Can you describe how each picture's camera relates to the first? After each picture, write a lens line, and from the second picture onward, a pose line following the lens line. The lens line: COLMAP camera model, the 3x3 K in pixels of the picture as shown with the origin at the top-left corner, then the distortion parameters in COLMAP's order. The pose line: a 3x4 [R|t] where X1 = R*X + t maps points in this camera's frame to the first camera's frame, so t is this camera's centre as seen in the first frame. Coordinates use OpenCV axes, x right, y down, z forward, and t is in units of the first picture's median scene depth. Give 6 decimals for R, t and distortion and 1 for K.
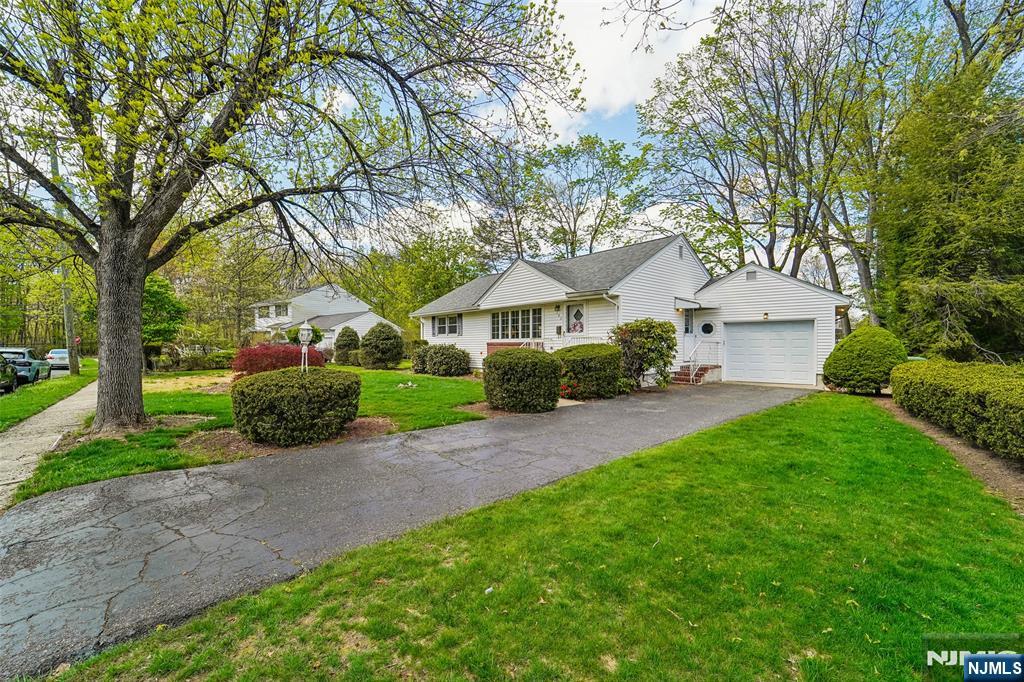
lens RADIAL K [[418.8, 0, 511.3], [0, 418.8, 342.9], [0, 0, 1]] dist [-0.011306, -0.000598]
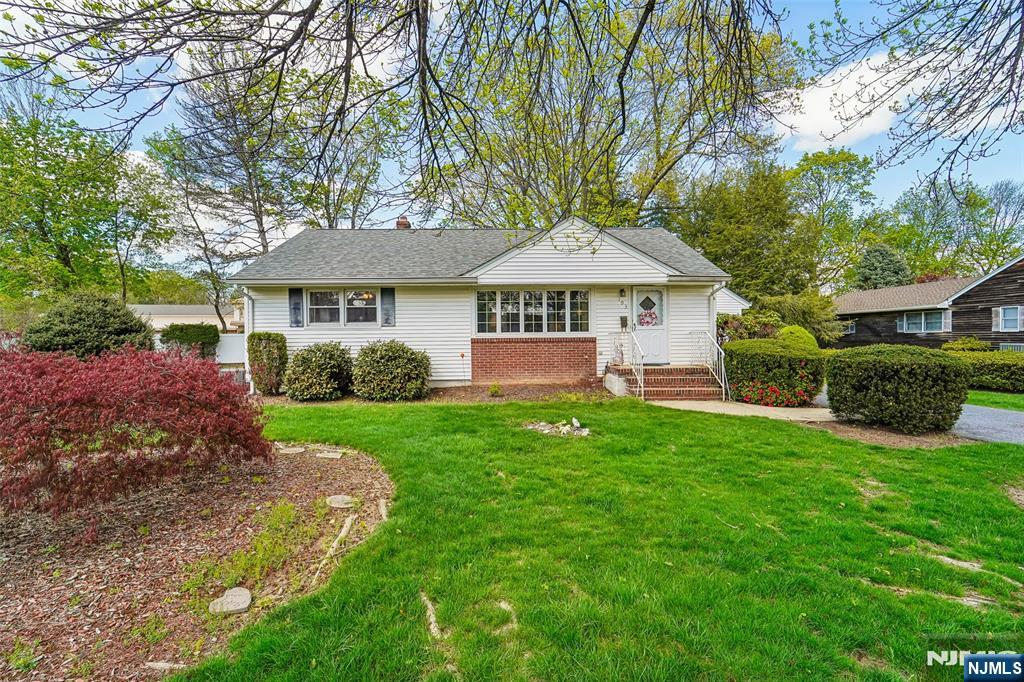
lens RADIAL K [[418.8, 0, 511.3], [0, 418.8, 342.9], [0, 0, 1]] dist [-0.011306, -0.000598]
pose [[0.619214, -0.006251, 0.785198, -0.517429], [0.002883, 0.999980, 0.005687, 0.002693], [-0.785217, -0.001257, 0.619219, 0.578542]]
